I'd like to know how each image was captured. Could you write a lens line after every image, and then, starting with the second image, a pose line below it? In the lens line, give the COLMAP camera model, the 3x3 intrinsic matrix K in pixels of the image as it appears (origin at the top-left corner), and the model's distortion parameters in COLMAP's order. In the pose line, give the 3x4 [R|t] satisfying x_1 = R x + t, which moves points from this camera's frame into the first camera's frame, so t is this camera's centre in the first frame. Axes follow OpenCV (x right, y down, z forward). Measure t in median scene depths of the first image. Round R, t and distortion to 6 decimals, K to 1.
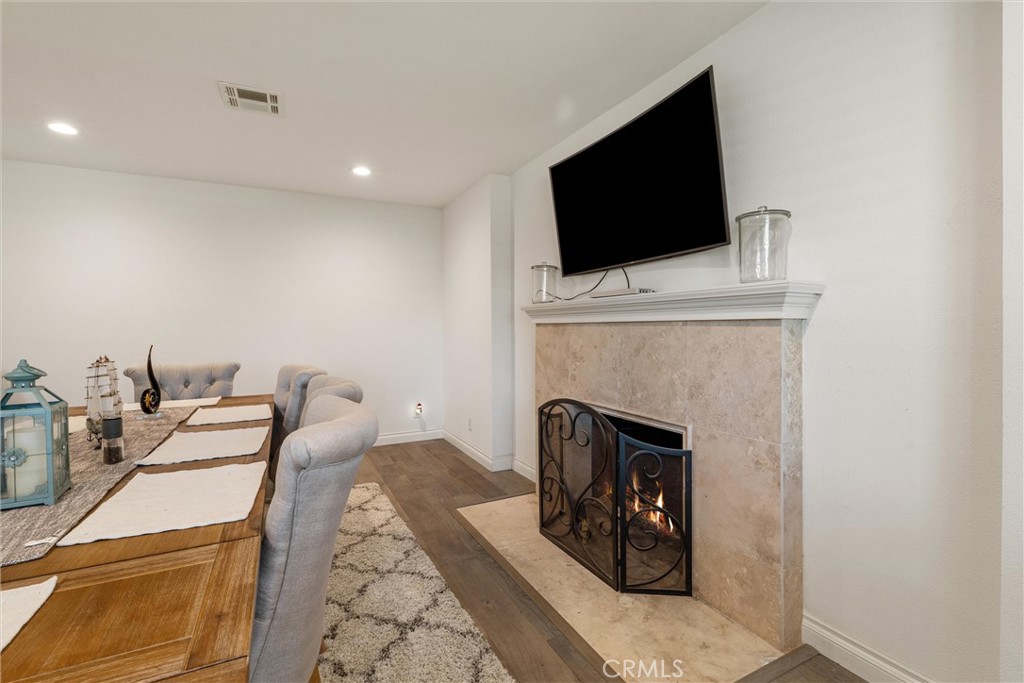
lens RADIAL K [[451.2, 0, 510.7], [0, 451.2, 333.1], [0, 0, 1]] dist [-0.010100, 0.000203]
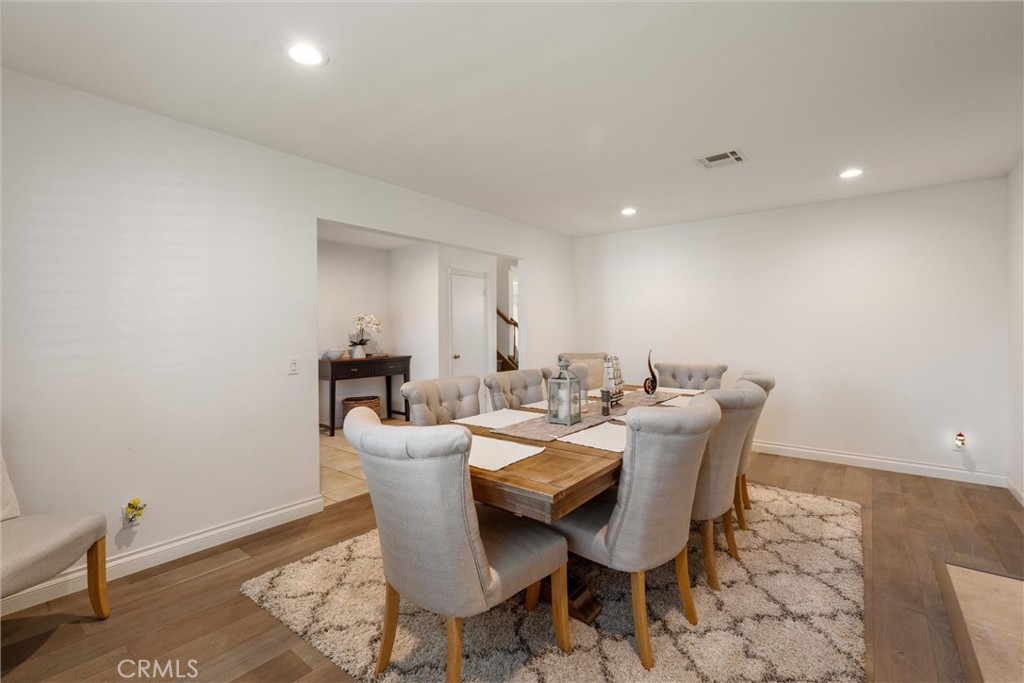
lens RADIAL K [[451.2, 0, 511.3], [0, 451.2, 338.4], [0, 0, 1]] dist [-0.010100, 0.000203]
pose [[0.413803, 0.022403, -0.910091, 0.354238], [-0.010480, 0.999748, 0.019845, -0.032847], [0.910306, 0.001325, 0.413934, -0.065561]]
